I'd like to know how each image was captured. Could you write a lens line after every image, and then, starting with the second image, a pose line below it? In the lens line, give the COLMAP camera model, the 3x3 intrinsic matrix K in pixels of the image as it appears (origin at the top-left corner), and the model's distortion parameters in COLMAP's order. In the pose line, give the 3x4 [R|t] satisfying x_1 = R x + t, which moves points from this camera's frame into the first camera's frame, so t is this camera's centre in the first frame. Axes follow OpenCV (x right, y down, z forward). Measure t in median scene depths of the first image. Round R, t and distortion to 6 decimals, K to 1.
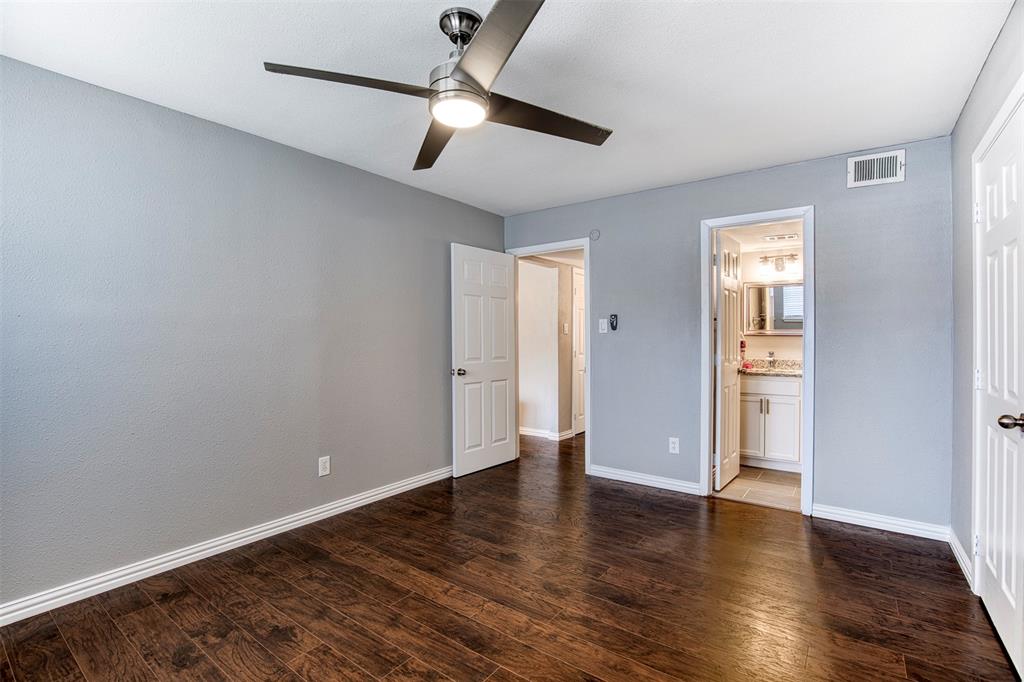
lens RADIAL K [[471.7, 0, 513.6], [0, 471.7, 342.2], [0, 0, 1]] dist [-0.028954, 0.000849]
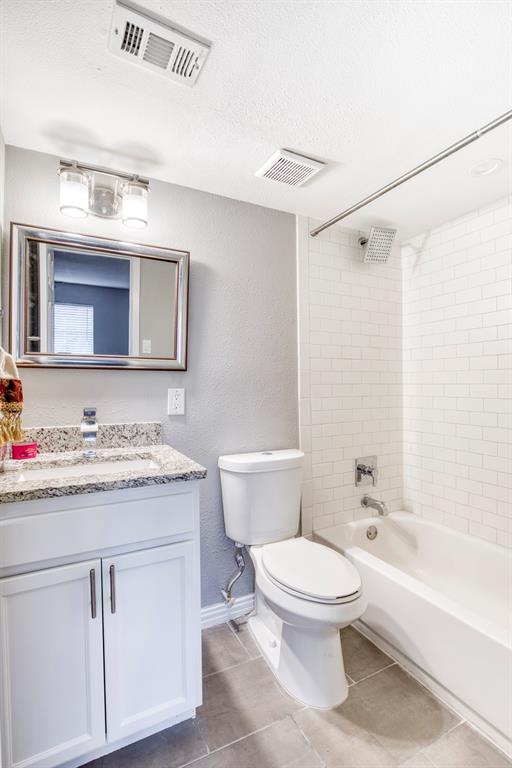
lens RADIAL K [[353.8, 0, 256.0], [0, 353.8, 384.0], [0, 0, 1]] dist [-0.028954, 0.000849]
pose [[0.435071, -0.010521, 0.900335, 0.350166], [0.011817, 0.999912, 0.005975, 0.000028], [-0.900319, 0.008039, 0.435157, 0.752719]]
